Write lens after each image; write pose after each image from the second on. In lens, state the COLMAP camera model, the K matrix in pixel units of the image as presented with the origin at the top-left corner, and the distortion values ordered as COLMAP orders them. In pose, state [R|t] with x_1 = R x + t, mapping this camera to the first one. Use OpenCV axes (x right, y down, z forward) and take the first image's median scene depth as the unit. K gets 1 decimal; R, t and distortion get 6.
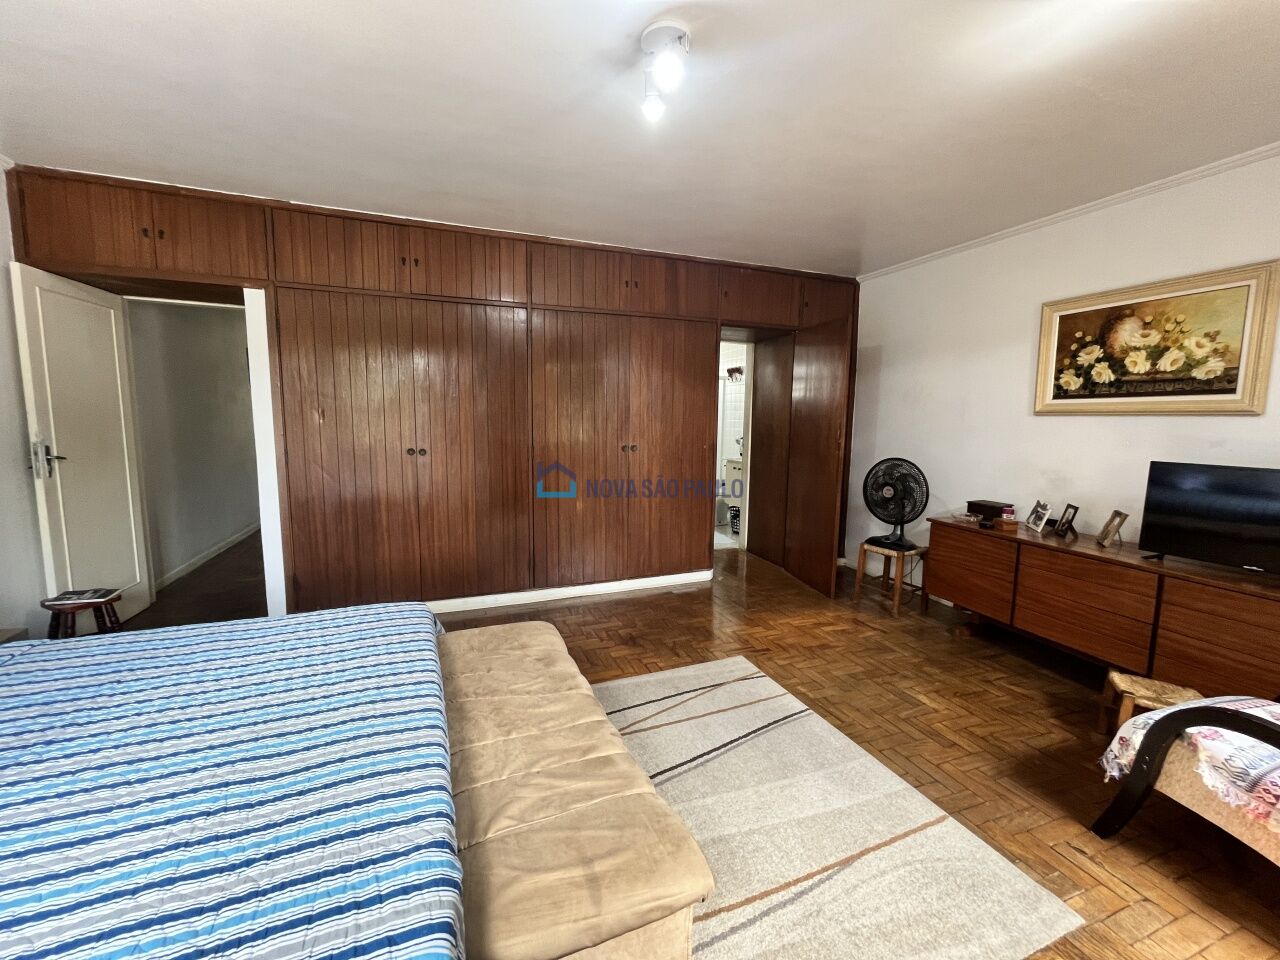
lens RADIAL K [[517.8, 0, 640.9], [0, 517.8, 479.0], [0, 0, 1]] dist [-0.003620, 0.000844]
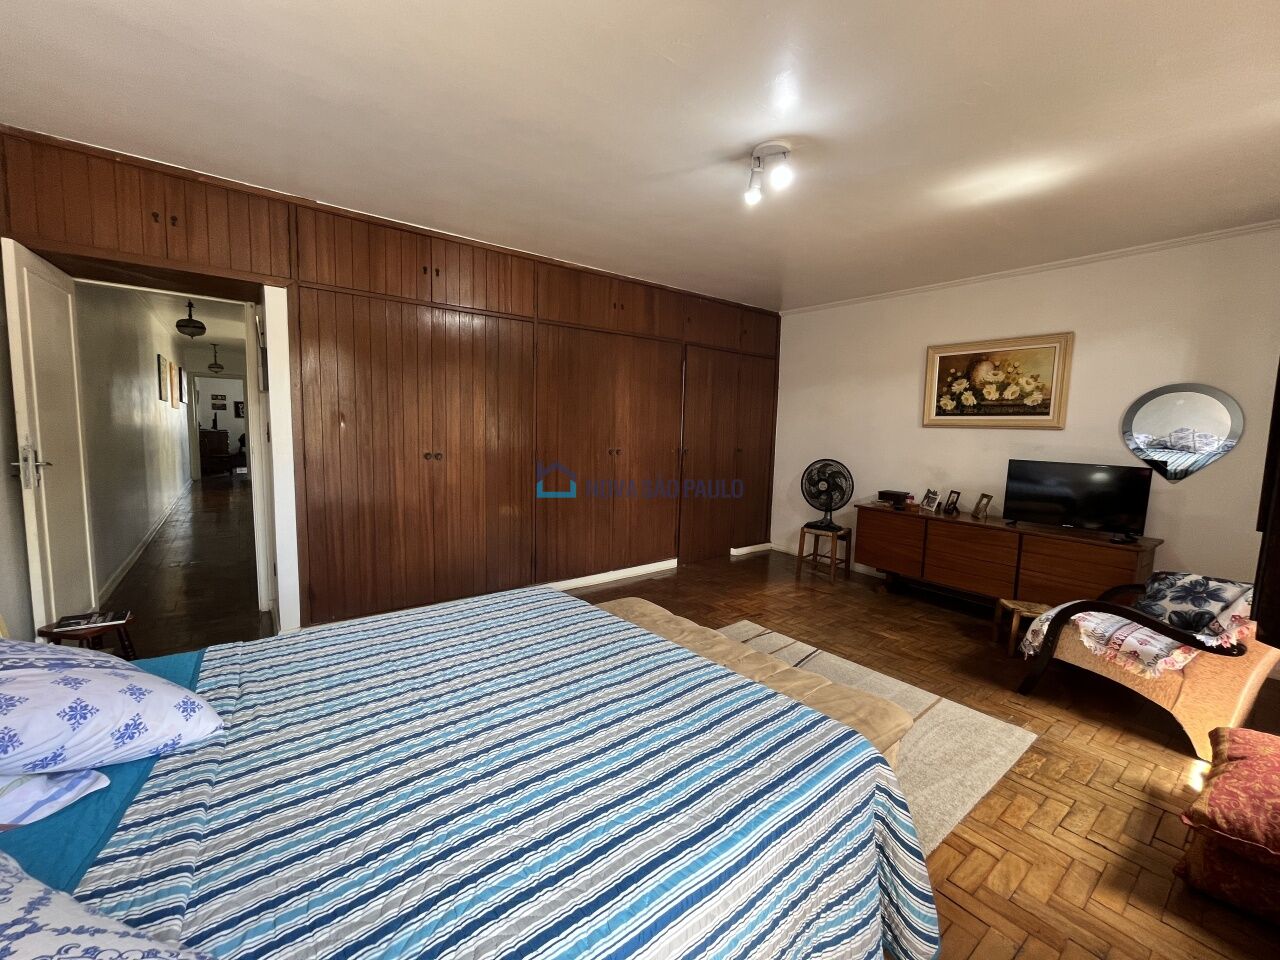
lens RADIAL K [[517.8, 0, 639.8], [0, 517.8, 478.6], [0, 0, 1]] dist [-0.003620, 0.000844]
pose [[0.957798, -0.017418, 0.286915, -0.422141], [0.020311, 0.999768, -0.007111, 0.009365], [-0.286725, 0.012638, 0.957930, -0.119175]]
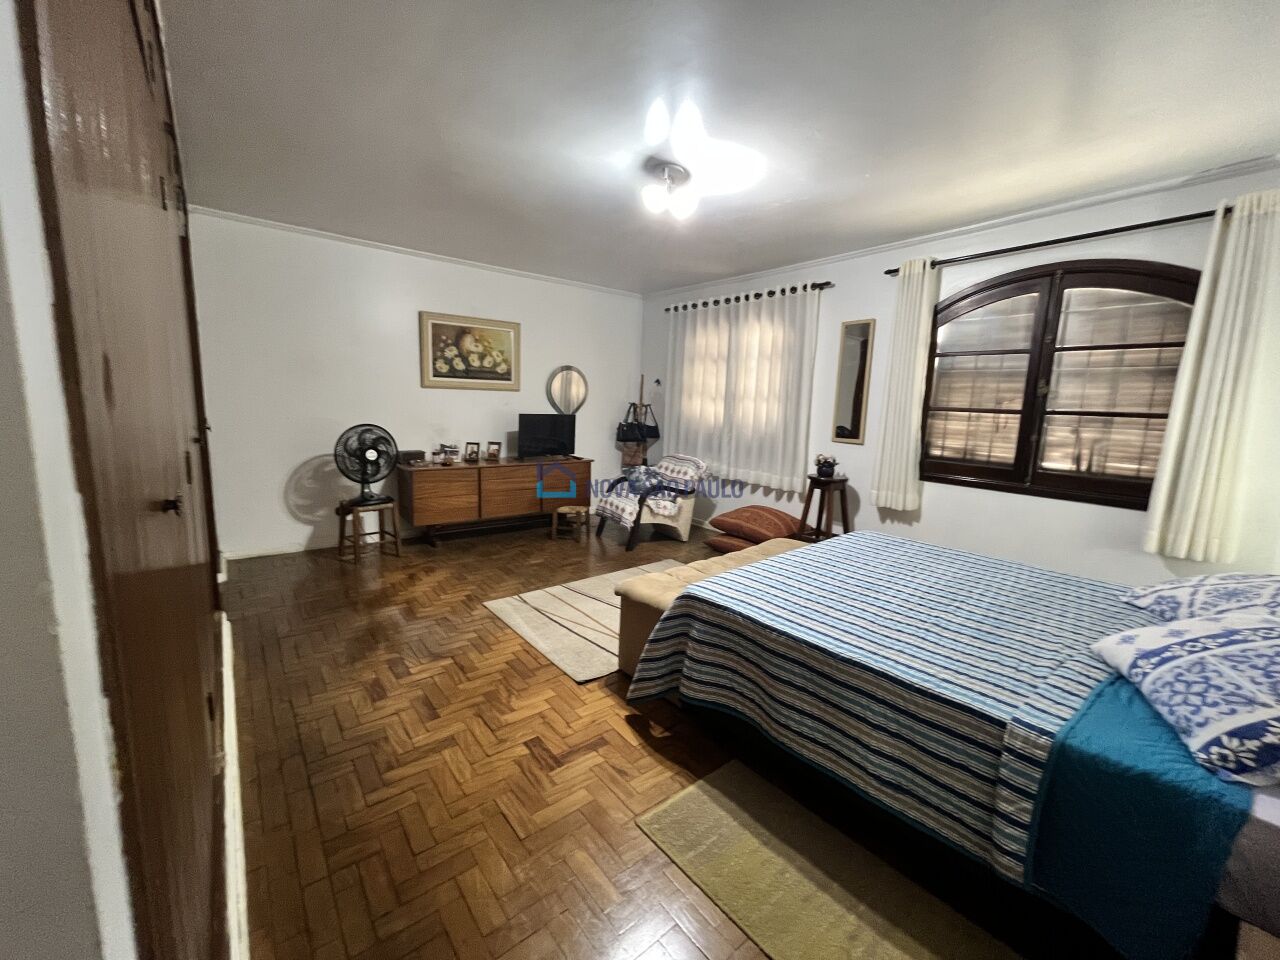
lens RADIAL K [[517.8, 0, 634.4], [0, 517.8, 475.5], [0, 0, 1]] dist [-0.003620, 0.000844]
pose [[-0.298421, -0.153004, 0.942091, -0.993887], [0.080085, 0.979572, 0.184460, -0.120035], [-0.951069, 0.130494, -0.280071, 1.032683]]
